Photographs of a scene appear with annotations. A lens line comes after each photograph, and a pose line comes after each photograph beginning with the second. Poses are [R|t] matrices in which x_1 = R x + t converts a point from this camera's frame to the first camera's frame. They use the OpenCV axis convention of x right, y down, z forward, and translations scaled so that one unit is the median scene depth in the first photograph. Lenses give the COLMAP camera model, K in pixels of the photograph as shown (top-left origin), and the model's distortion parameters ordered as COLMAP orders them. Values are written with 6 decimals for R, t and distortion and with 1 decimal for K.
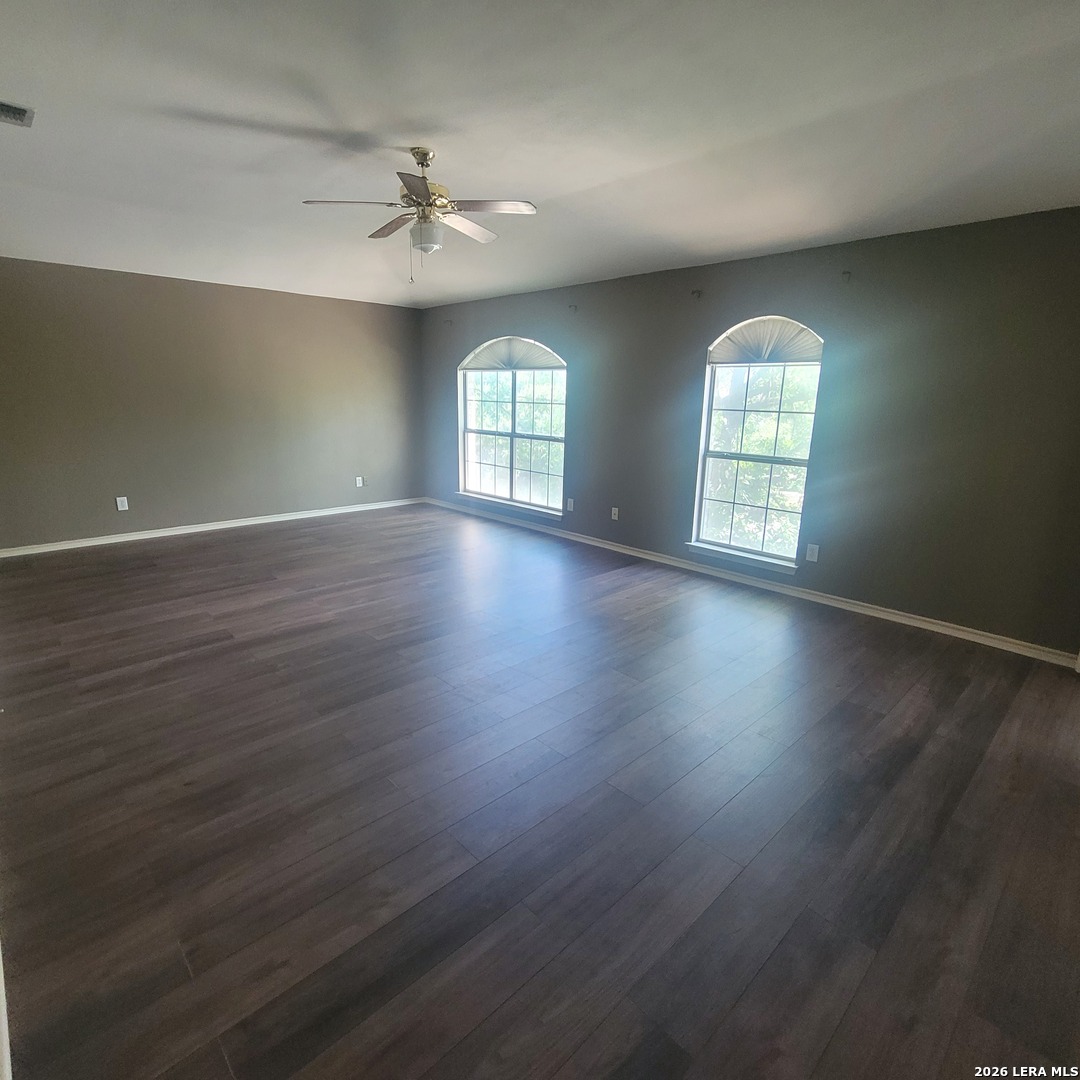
lens RADIAL K [[586.8, 0, 538.5], [0, 586.8, 537.8], [0, 0, 1]] dist [-0.004219, 0.000957]
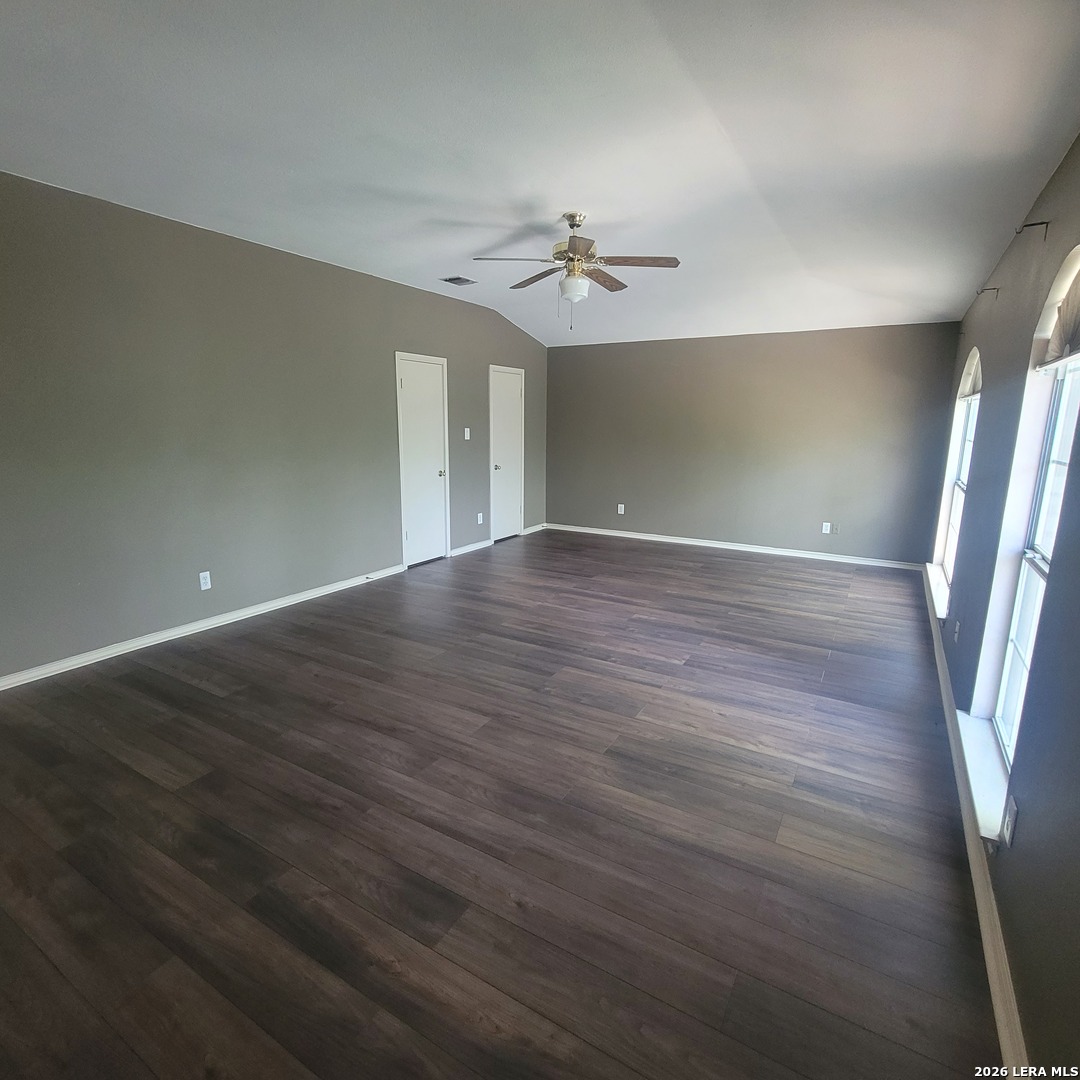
lens RADIAL K [[586.8, 0, 538.4], [0, 586.8, 541.9], [0, 0, 1]] dist [-0.004219, 0.000957]
pose [[0.267302, 0.178154, -0.947001, 0.765995], [-0.234266, 0.965291, 0.115470, -0.134390], [0.934703, 0.190985, 0.299760, 0.577306]]
